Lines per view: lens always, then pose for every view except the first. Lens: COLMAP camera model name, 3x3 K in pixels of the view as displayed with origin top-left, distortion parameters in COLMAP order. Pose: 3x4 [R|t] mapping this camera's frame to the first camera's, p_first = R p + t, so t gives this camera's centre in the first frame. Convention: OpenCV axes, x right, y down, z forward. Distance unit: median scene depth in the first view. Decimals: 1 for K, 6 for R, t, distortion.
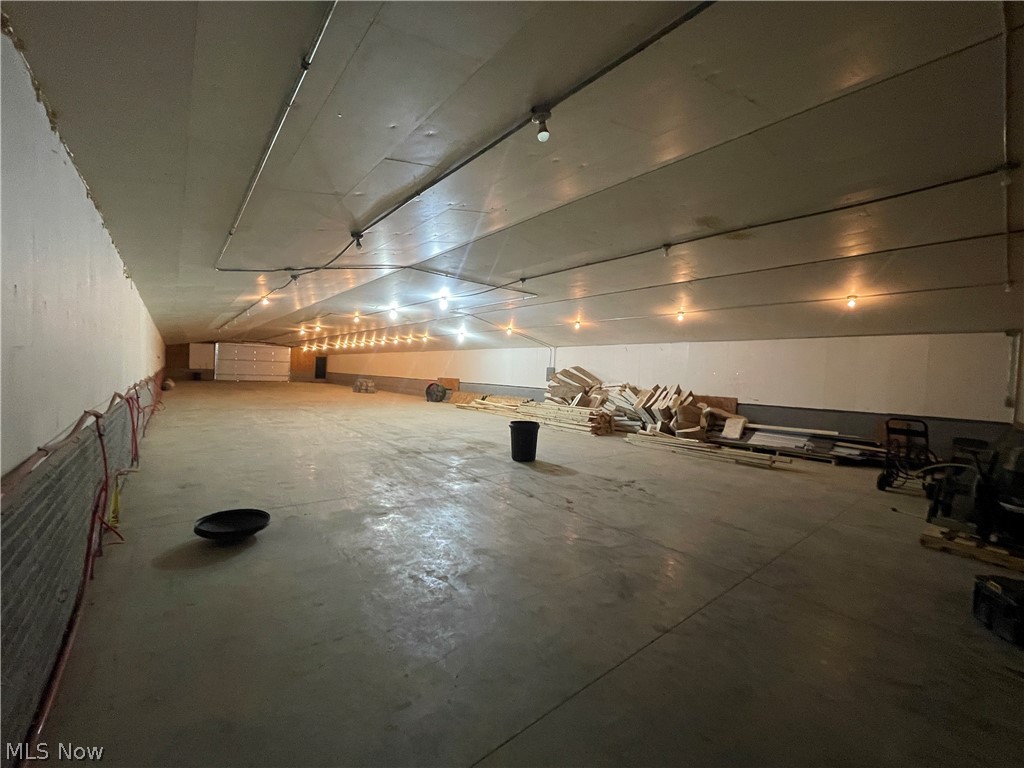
lens RADIAL K [[413.7, 0, 507.1], [0, 413.7, 389.5], [0, 0, 1]] dist [-0.010408, 0.000165]
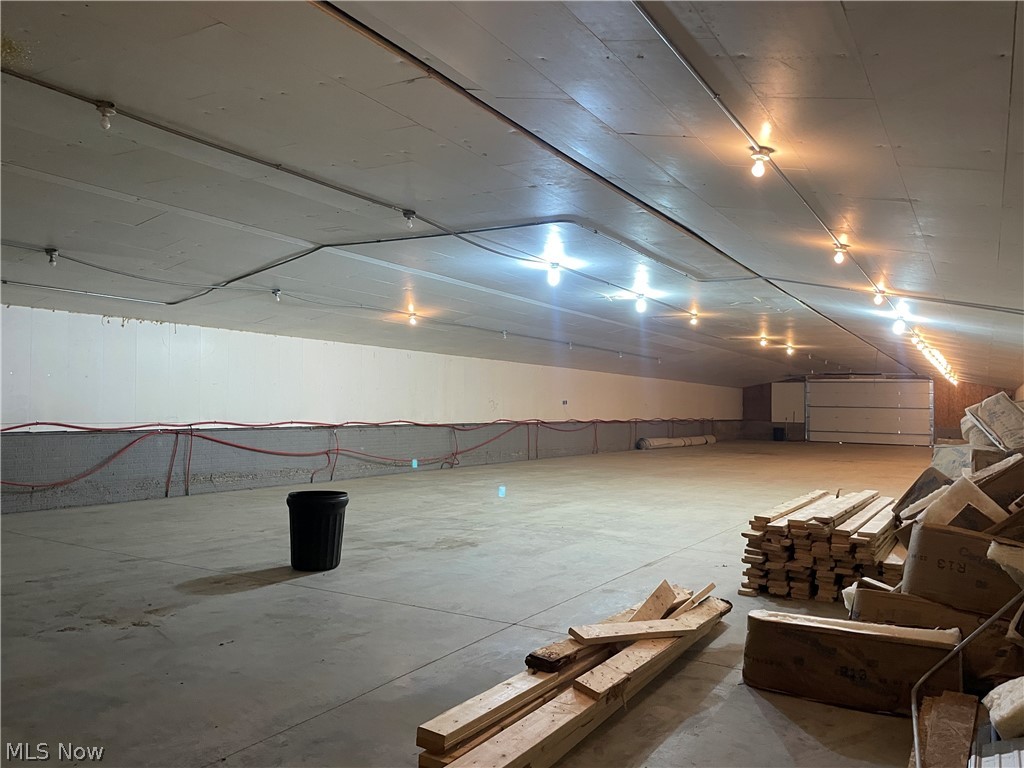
lens RADIAL K [[777.3, 0, 514.9], [0, 777.3, 379.7], [0, 0, 1]] dist [0.083256, -0.116863]
pose [[0.359909, -0.061474, -0.930960, 1.737322], [-0.042737, 0.995693, -0.082271, 0.004945], [0.932008, 0.069397, 0.355732, 1.474782]]
